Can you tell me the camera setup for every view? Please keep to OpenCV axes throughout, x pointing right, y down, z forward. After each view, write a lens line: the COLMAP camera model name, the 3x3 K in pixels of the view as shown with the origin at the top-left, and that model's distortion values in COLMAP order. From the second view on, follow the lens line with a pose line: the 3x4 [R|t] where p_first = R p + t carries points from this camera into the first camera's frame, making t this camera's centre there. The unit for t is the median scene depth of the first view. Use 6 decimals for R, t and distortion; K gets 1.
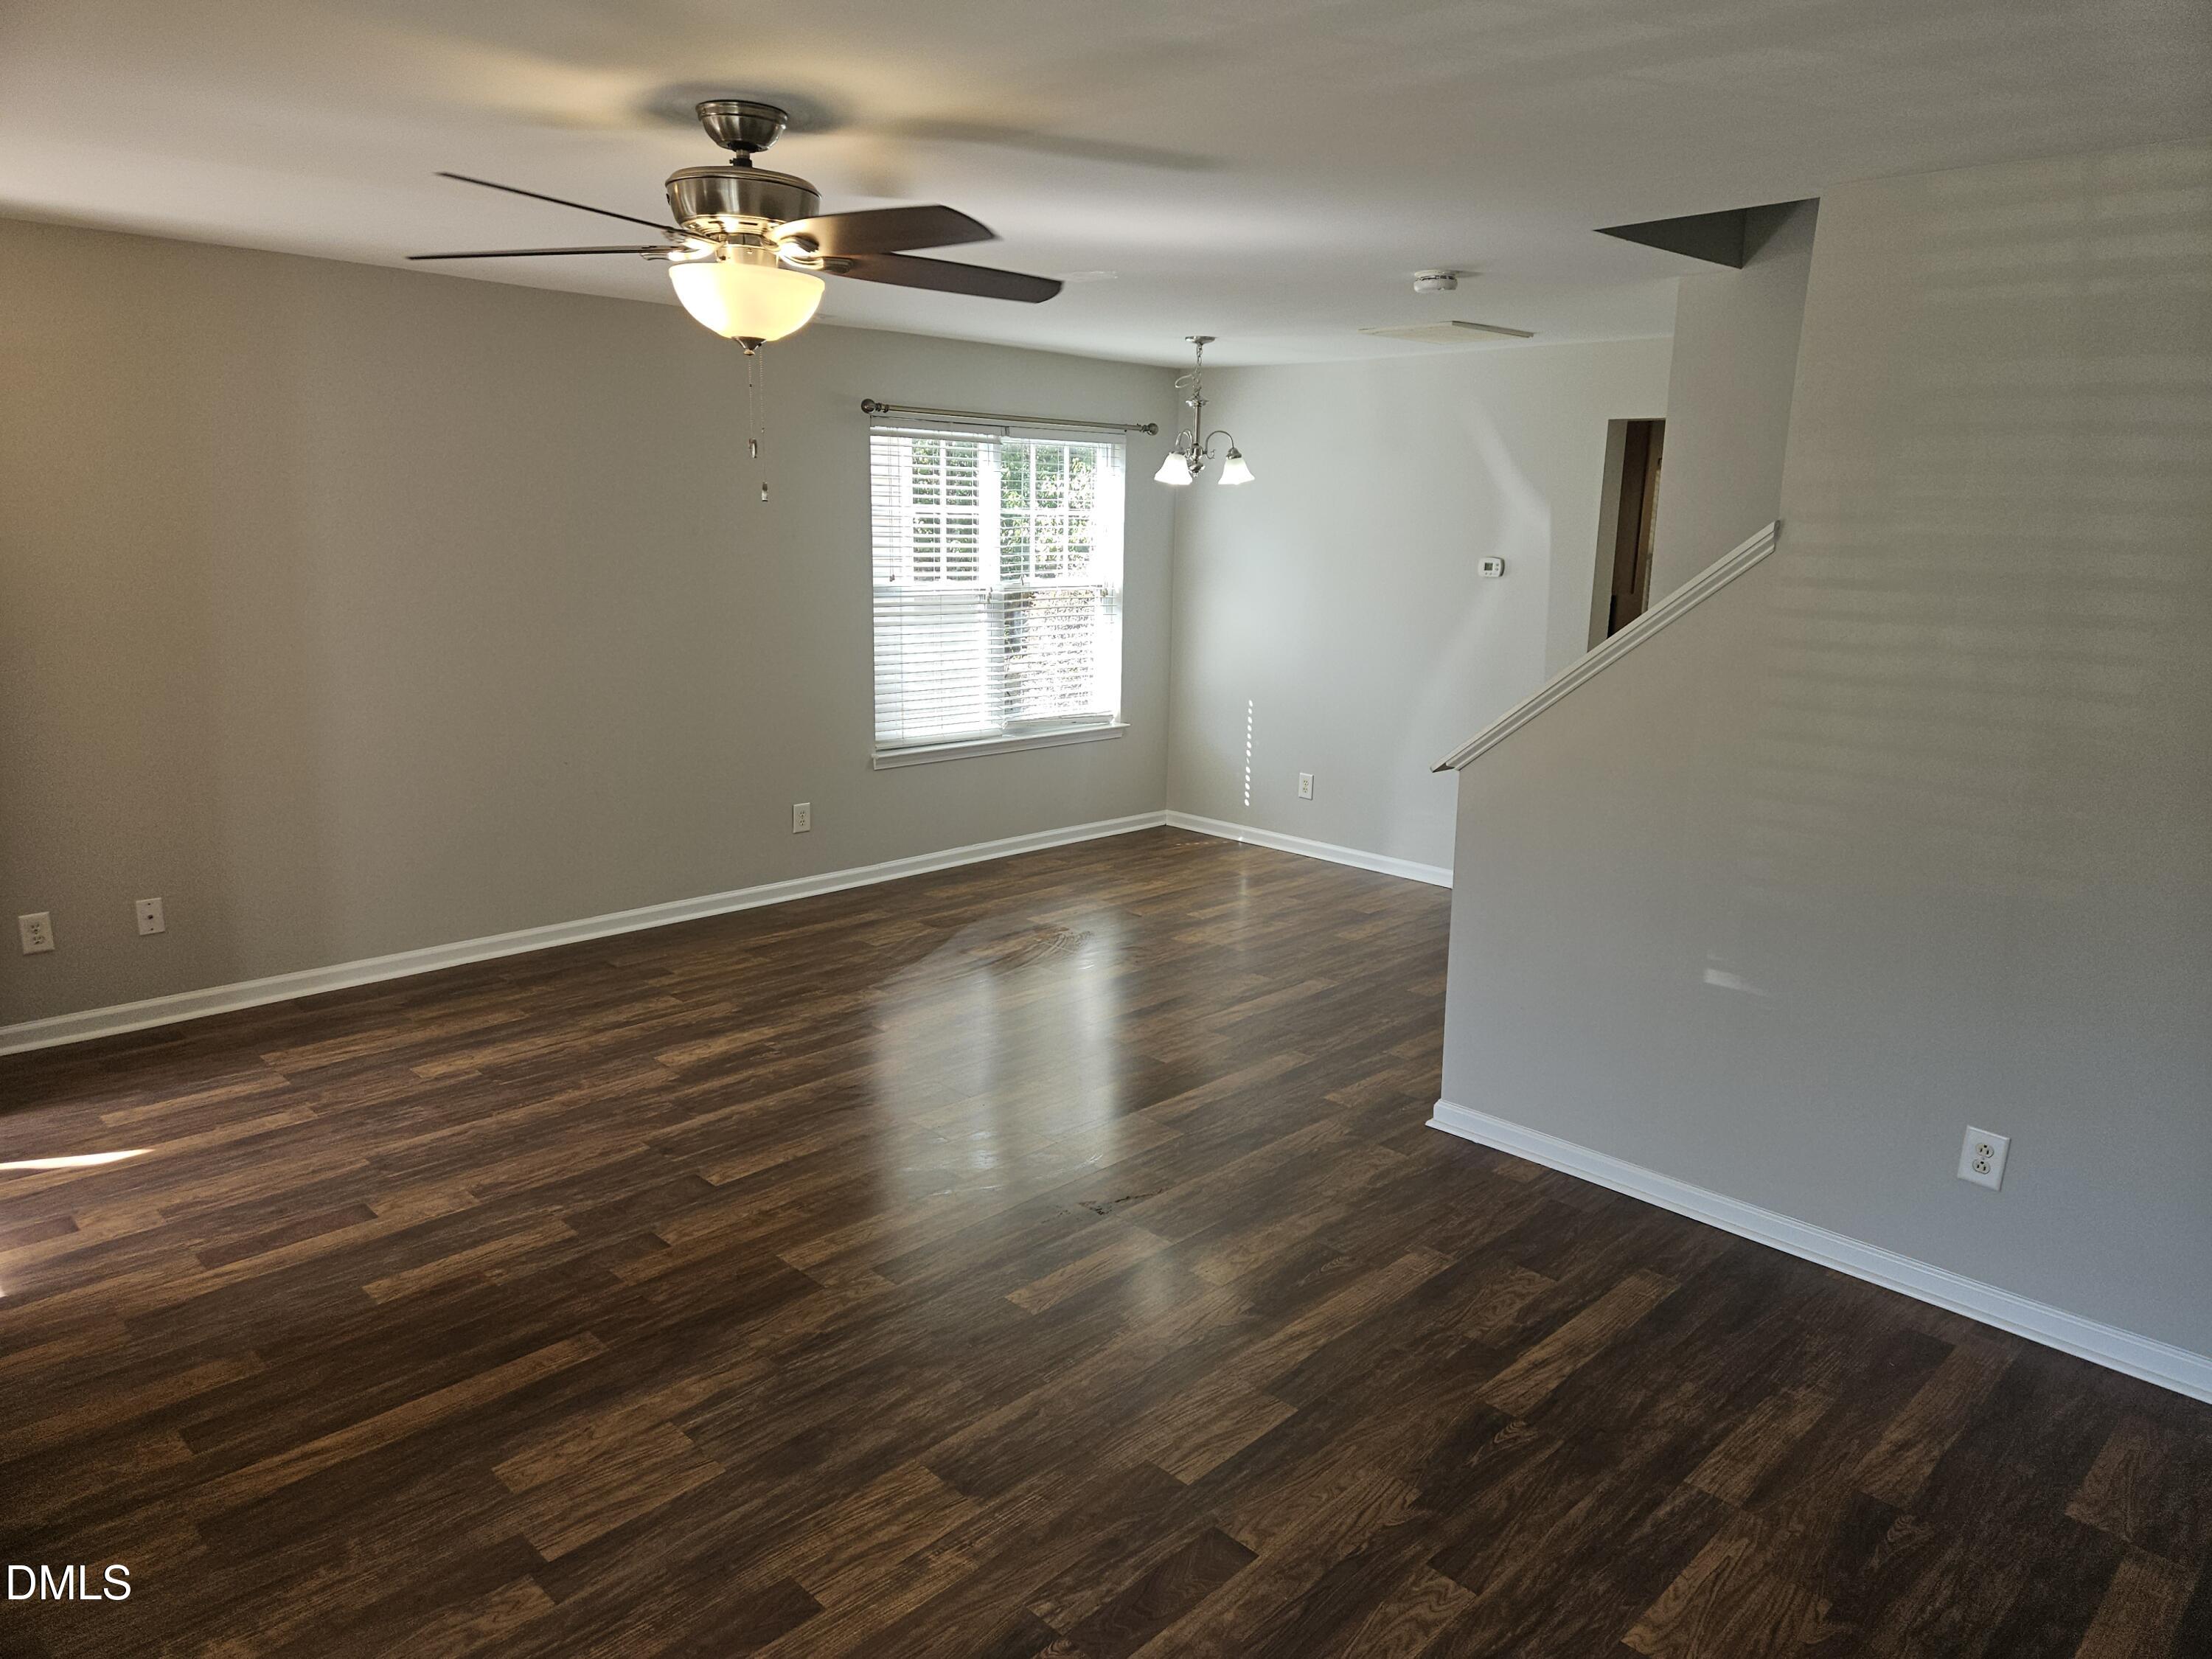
lens RADIAL K [[1477.4, 0, 1116.7], [0, 1477.4, 824.7], [0, 0, 1]] dist [0.084026, -0.073473]
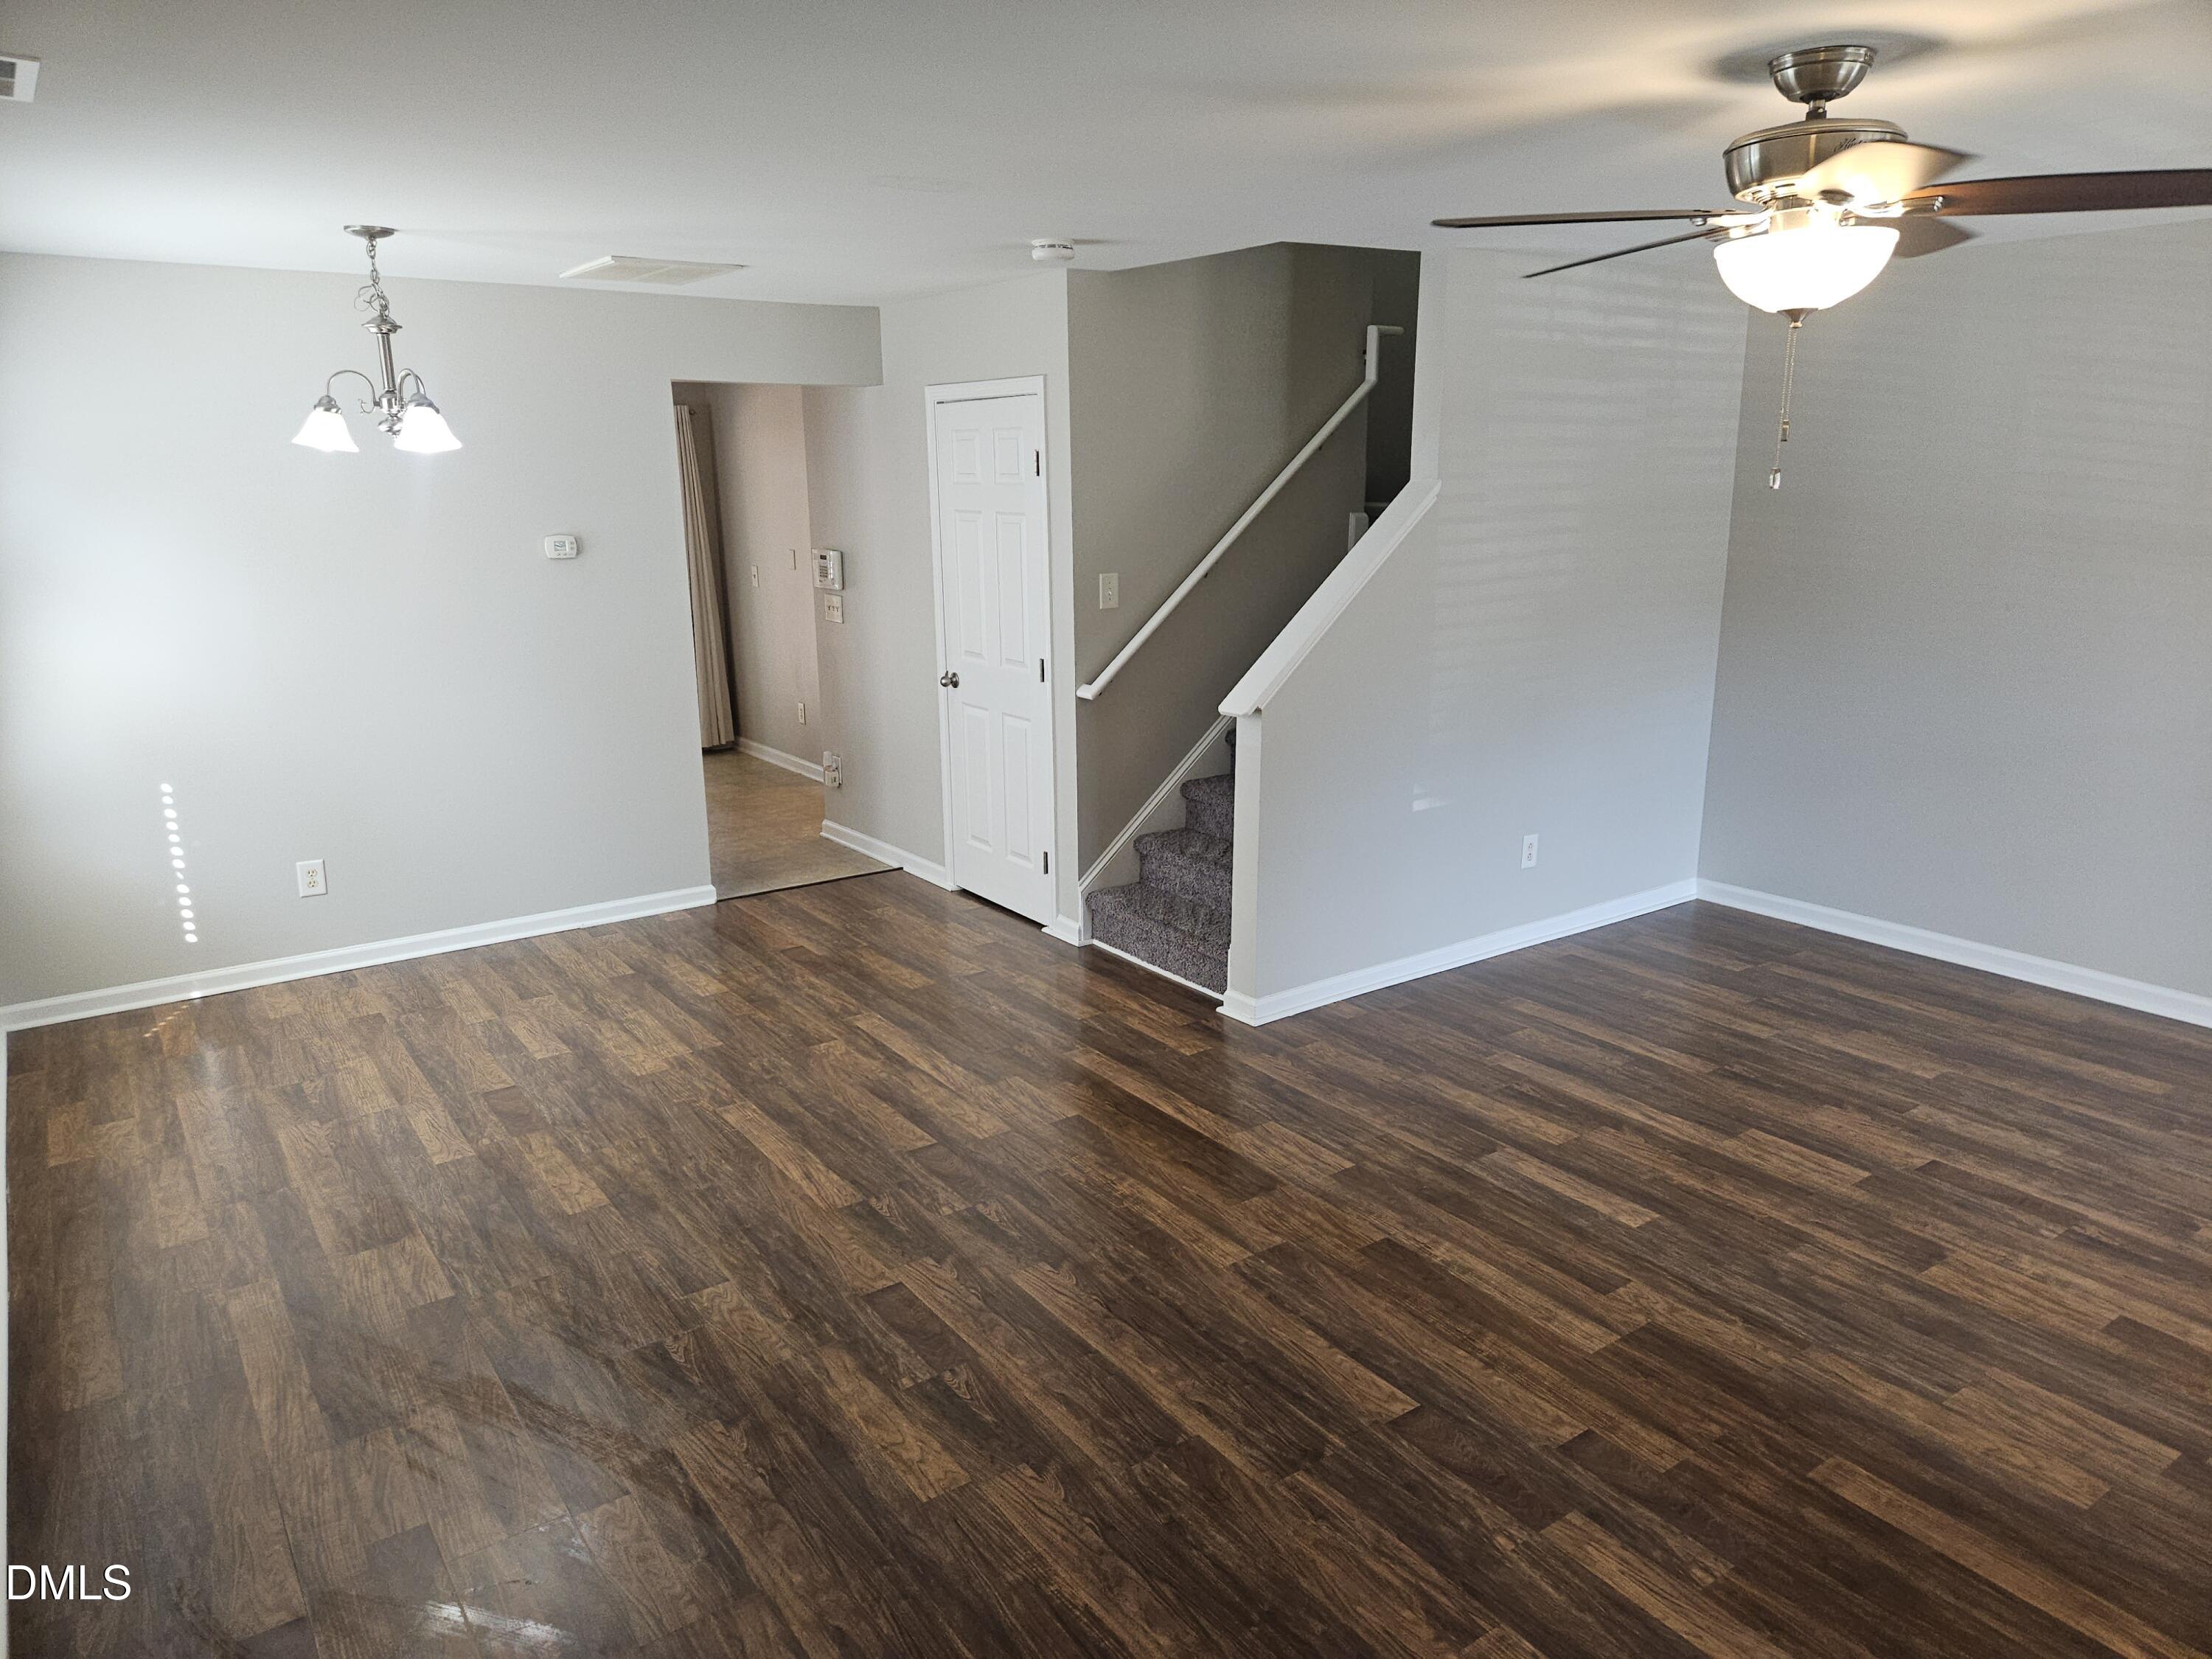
lens RADIAL K [[1477.4, 0, 1116.7], [0, 1477.4, 824.7], [0, 0, 1]] dist [0.084026, -0.073473]
pose [[0.168171, -0.255800, 0.951990, -1.005550], [0.221181, 0.950912, 0.216438, -0.251686], [-0.960623, 0.174164, 0.216494, 0.994776]]
